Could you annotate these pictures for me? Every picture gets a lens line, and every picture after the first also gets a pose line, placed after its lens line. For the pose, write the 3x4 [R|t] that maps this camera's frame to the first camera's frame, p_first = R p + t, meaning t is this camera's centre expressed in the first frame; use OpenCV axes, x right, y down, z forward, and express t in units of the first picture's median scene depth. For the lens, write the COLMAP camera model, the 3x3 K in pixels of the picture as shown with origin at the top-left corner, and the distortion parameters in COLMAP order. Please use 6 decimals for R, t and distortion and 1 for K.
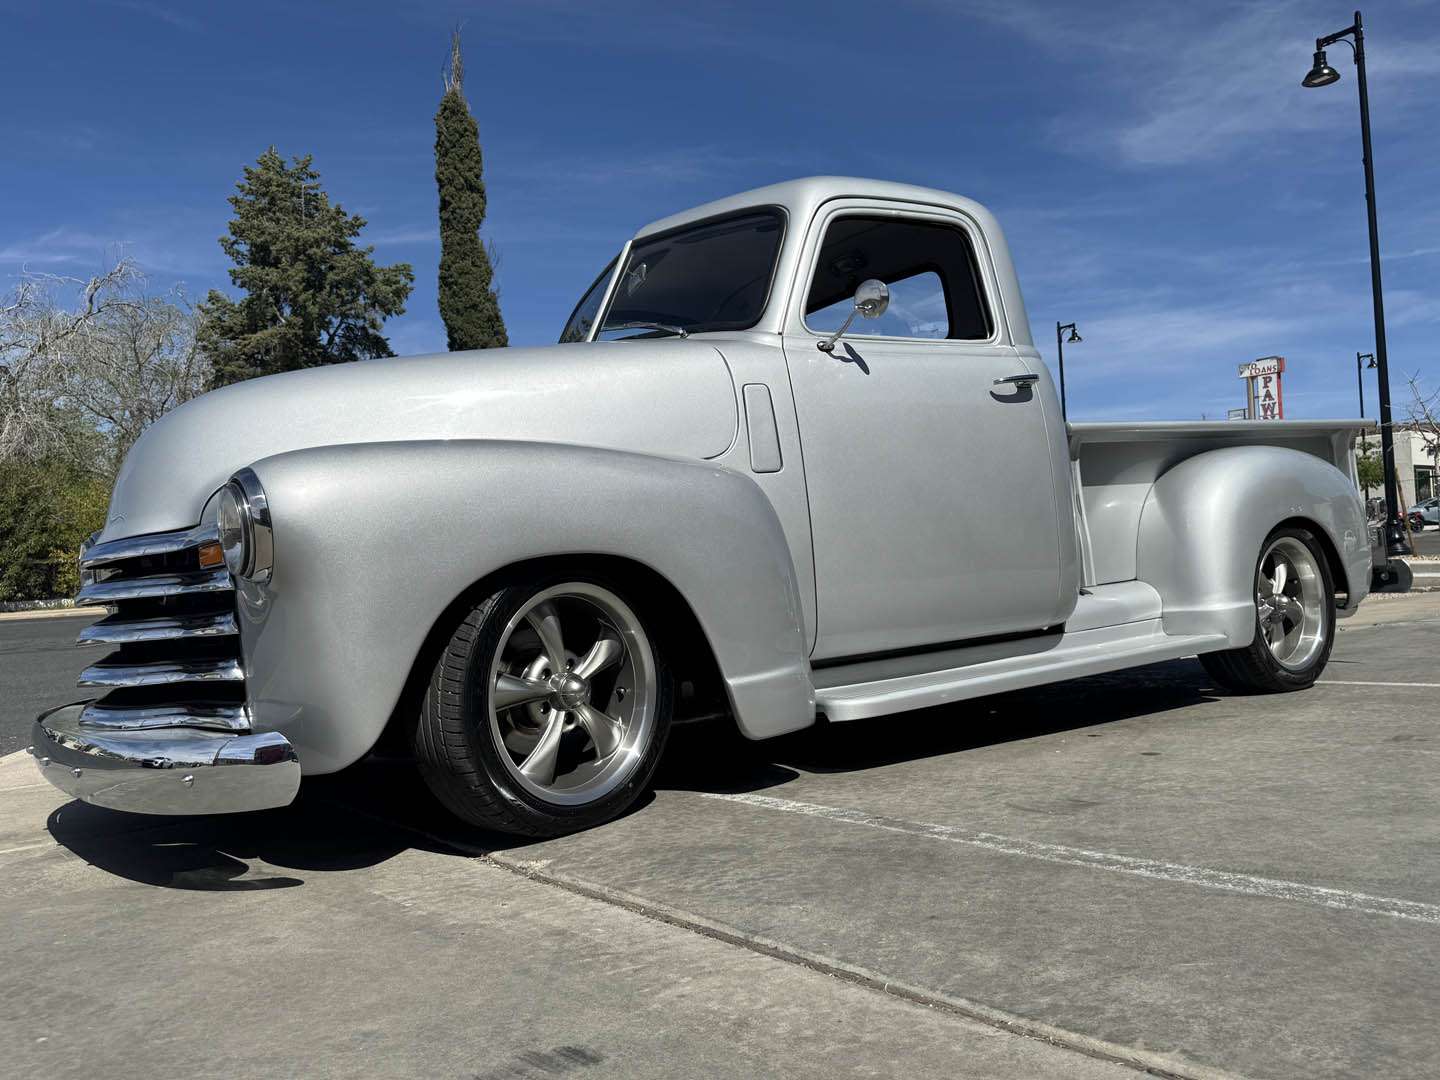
lens RADIAL K [[1171.0, 0, 720.0], [0, 1171.0, 551.5], [0, 0, 1]] dist [0.046241, -0.049881]
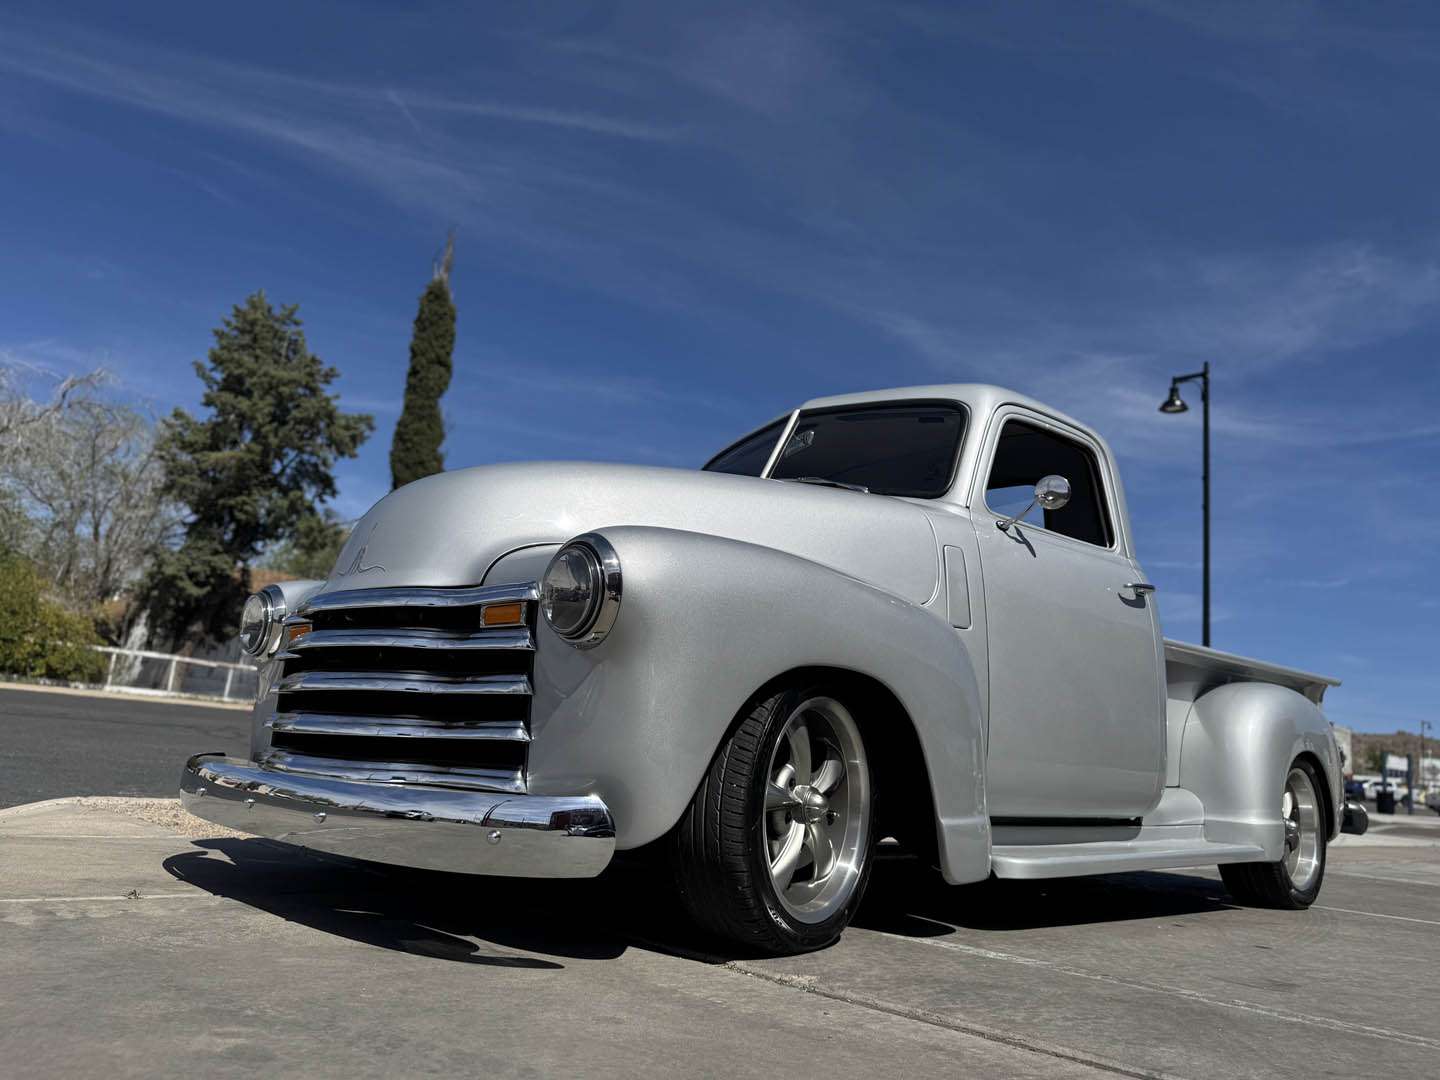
lens RADIAL K [[1054.7, 0, 723.3], [0, 1054.7, 547.1], [0, 0, 1]] dist [0.026700, -0.033496]
pose [[0.979821, 0.169016, 0.106698, -0.216990], [-0.147908, 0.972165, -0.181712, 0.051149], [-0.134440, 0.162264, 0.977546, 0.053936]]
